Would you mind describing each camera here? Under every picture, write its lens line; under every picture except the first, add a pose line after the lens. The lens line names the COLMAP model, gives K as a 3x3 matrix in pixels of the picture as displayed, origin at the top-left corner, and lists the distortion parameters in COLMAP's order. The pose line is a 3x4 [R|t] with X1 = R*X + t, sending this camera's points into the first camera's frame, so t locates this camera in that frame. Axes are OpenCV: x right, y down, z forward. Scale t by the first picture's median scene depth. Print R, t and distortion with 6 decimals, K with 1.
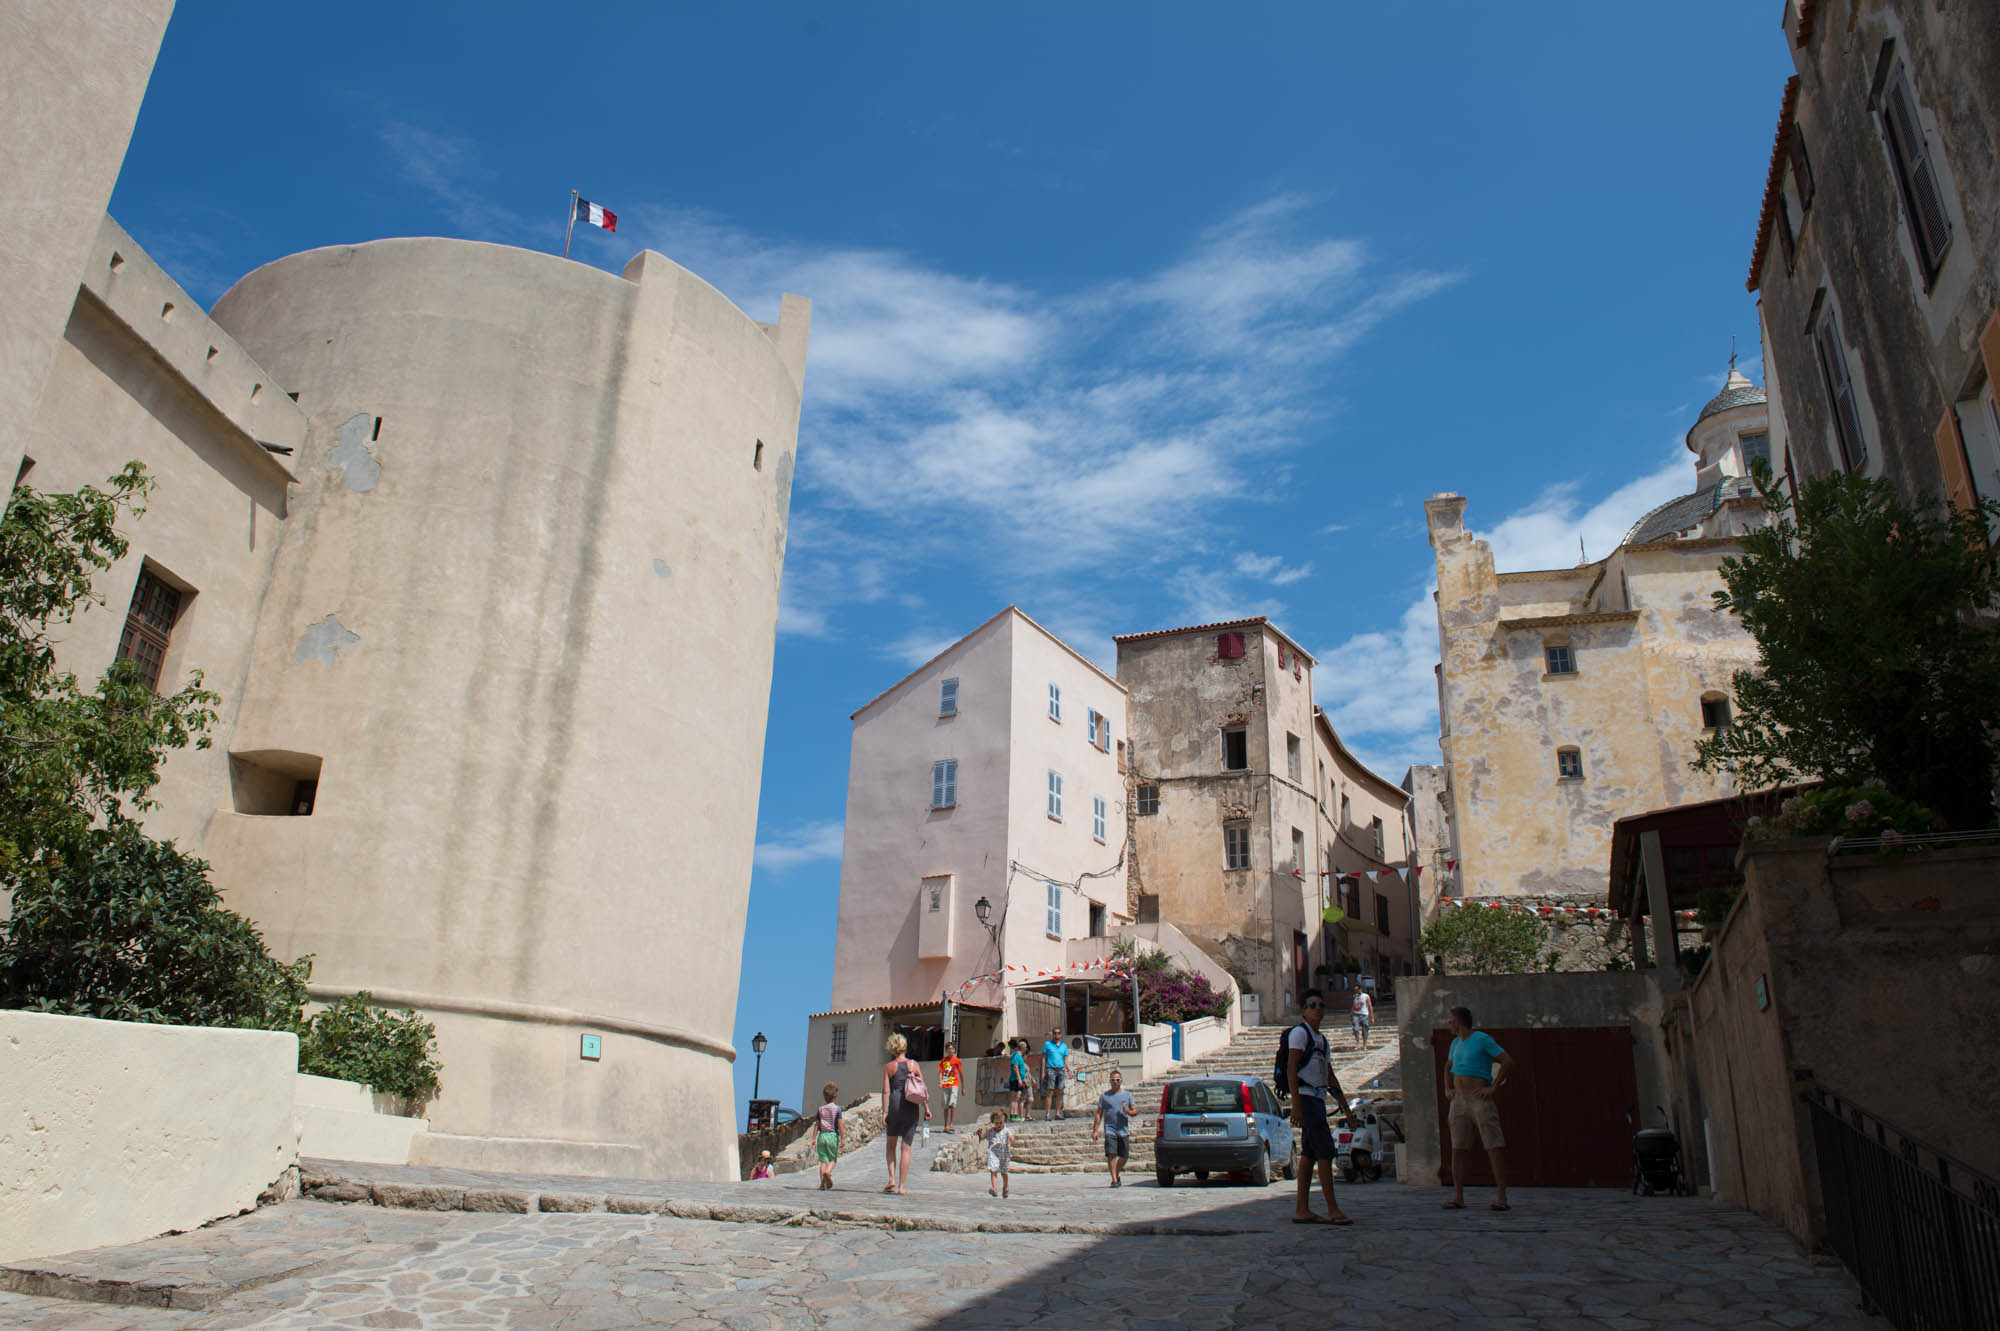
lens RADIAL K [[1363.4, 0, 1000.0], [0, 1363.4, 665.5], [0, 0, 1]] dist [-0.000165, -0.000017]
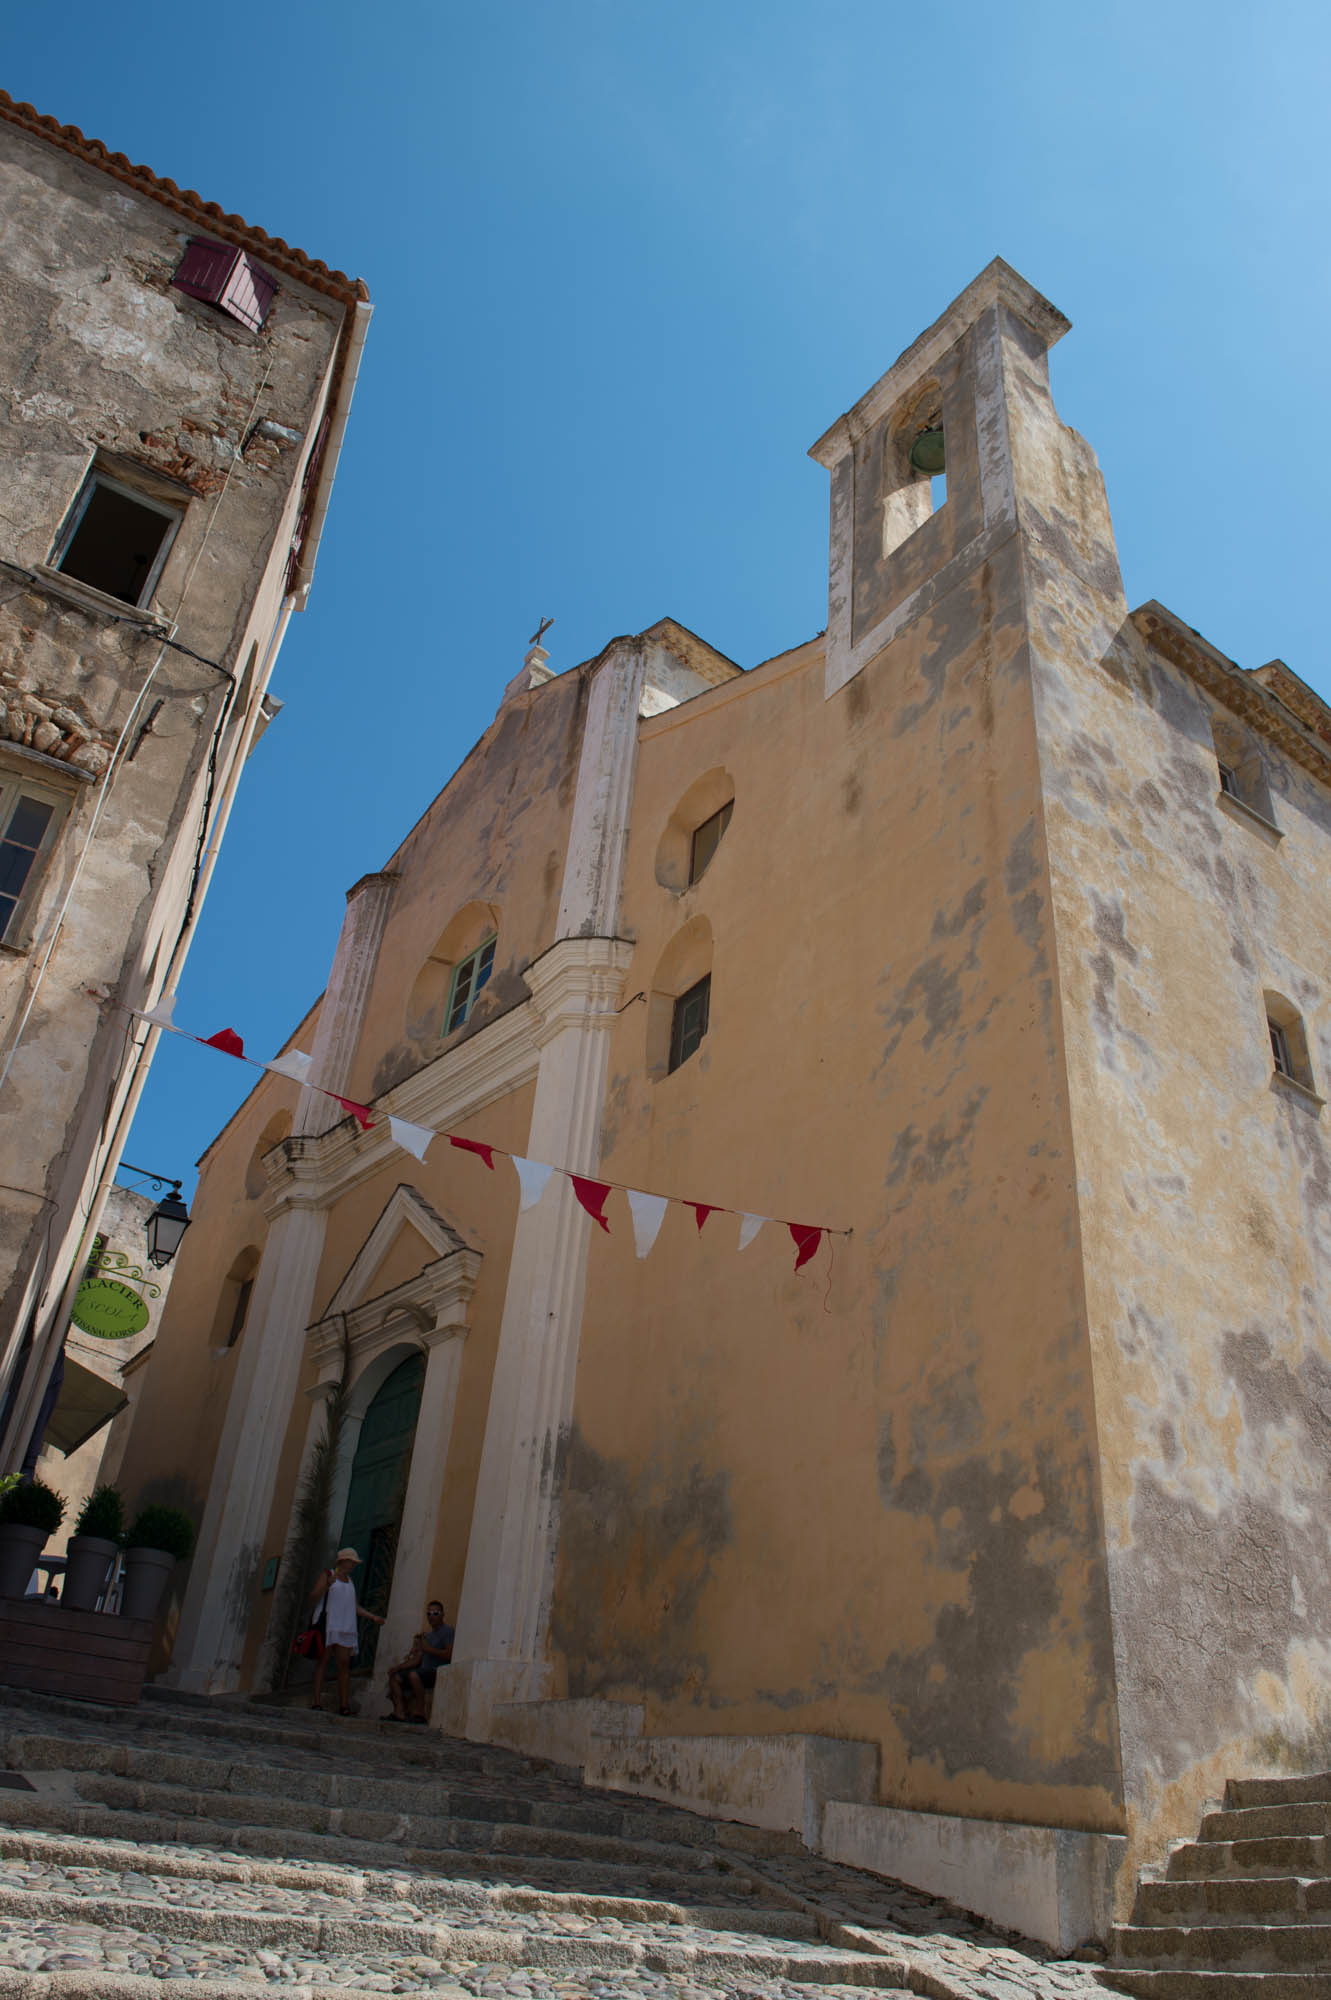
lens RADIAL K [[1519.7, 0, 665.5], [0, 1519.7, 1000.0], [0, 0, 1]] dist [-0.038629, -0.000612]
pose [[0.570950, 0.469851, 0.673243, 0.088256], [-0.342181, 0.881610, -0.325079, 0.196200], [-0.746276, -0.044767, 0.664129, 0.771508]]
